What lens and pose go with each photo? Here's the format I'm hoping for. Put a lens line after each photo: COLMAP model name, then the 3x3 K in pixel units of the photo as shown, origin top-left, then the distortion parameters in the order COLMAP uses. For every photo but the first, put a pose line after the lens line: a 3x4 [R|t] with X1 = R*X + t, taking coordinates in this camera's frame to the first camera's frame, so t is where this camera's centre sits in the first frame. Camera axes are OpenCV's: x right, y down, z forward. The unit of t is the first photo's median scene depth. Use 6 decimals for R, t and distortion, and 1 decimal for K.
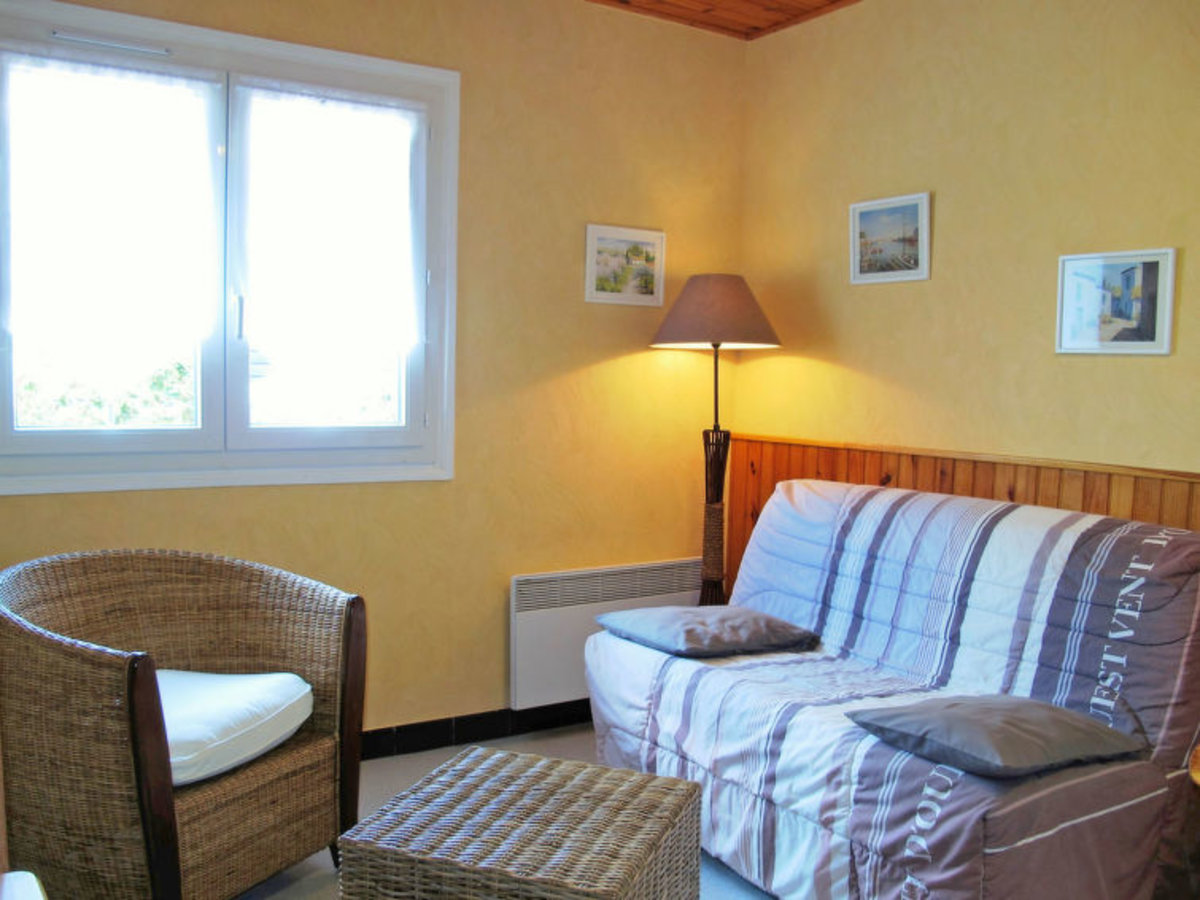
lens RADIAL K [[1078.8, 0, 600.3], [0, 1078.8, 478.8], [0, 0, 1]] dist [-0.146871, 0.102420]
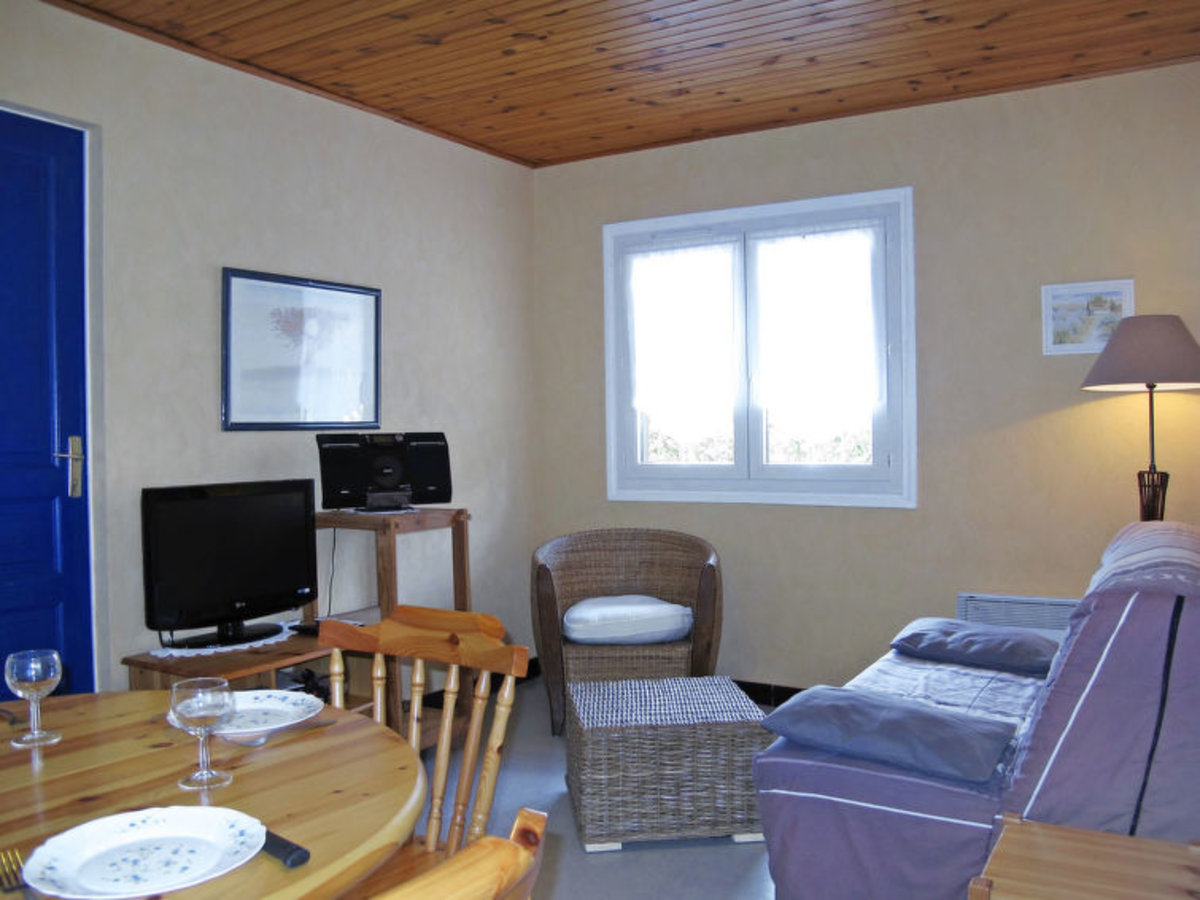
lens RADIAL K [[1040.5, 0, 602.8], [0, 1040.5, 461.3], [0, 0, 1]] dist [-0.137199, 0.093208]
pose [[0.421771, -0.002837, -0.906698, 0.833228], [-0.061845, 0.997576, -0.031889, 0.006804], [0.904591, 0.069525, 0.420573, 0.173211]]
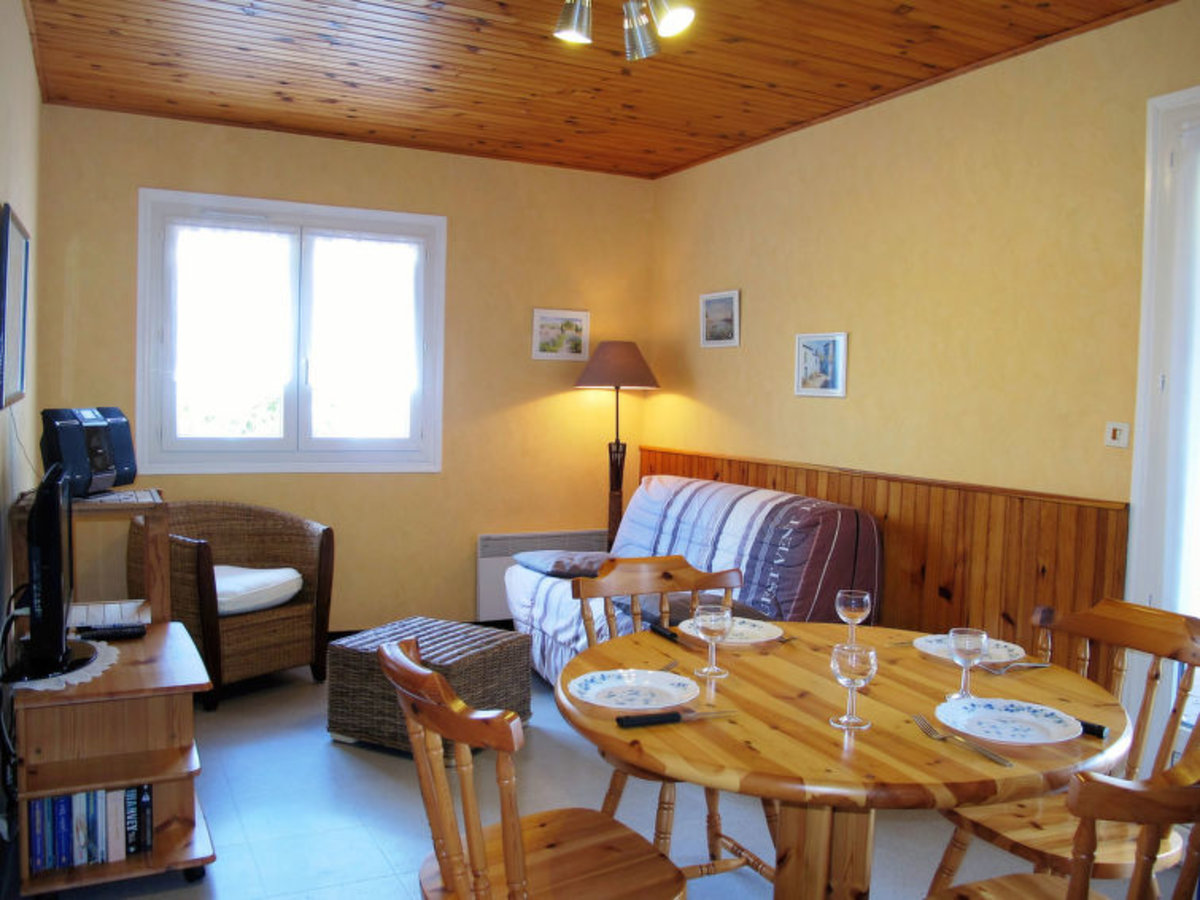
lens RADIAL K [[1040.5, 0, 602.8], [0, 1040.5, 461.3], [0, 0, 1]] dist [-0.137199, 0.093208]
pose [[0.993853, 0.012269, -0.110024, 0.282295], [-0.015796, 0.999387, -0.031234, 0.030329], [0.109573, 0.032780, 0.993438, -0.519159]]
